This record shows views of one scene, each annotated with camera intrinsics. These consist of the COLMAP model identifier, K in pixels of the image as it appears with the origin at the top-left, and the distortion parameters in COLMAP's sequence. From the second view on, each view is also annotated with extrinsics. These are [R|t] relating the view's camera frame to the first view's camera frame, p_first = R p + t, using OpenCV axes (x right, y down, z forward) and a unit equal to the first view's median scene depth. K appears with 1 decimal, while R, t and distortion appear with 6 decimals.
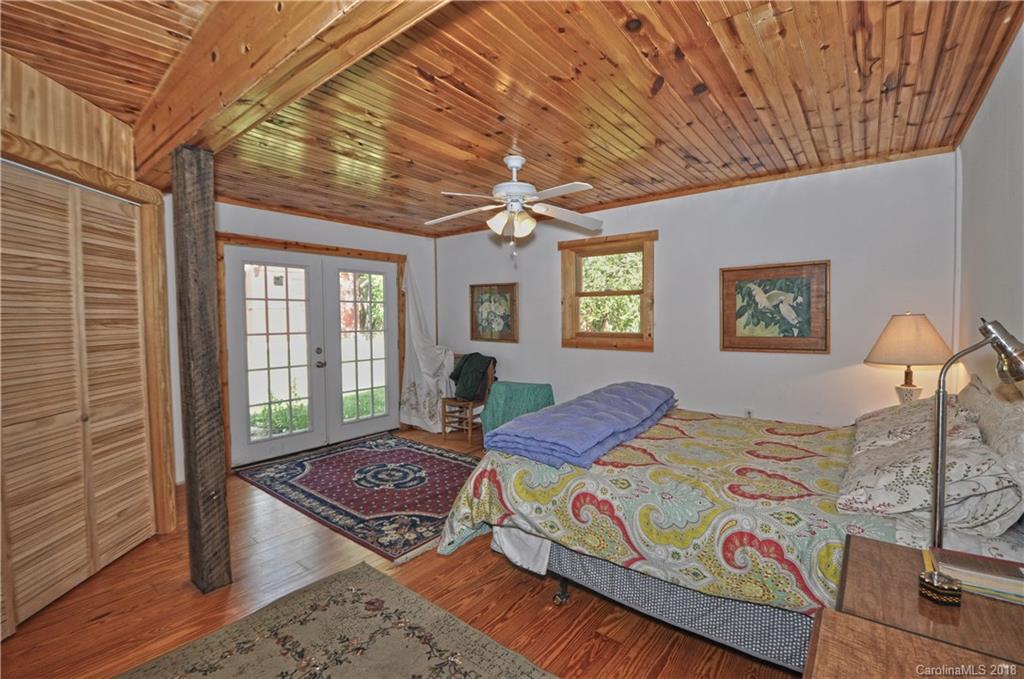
lens RADIAL K [[450.9, 0, 527.3], [0, 450.9, 327.9], [0, 0, 1]] dist [-0.014185, -0.007687]
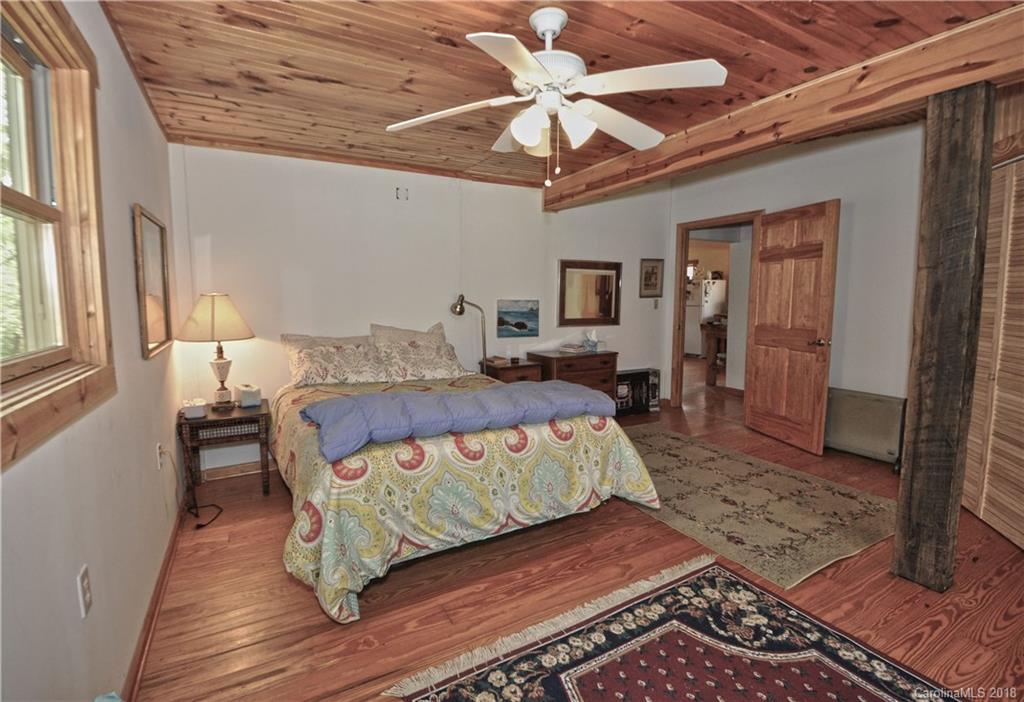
lens RADIAL K [[473.2, 0, 504.3], [0, 473.2, 344.3], [0, 0, 1]] dist [-0.011834, -0.010479]
pose [[-0.915988, -0.024352, 0.400466, -0.263777], [0.025407, 0.992632, 0.118475, -0.030398], [-0.400400, 0.118697, -0.908620, 1.880827]]
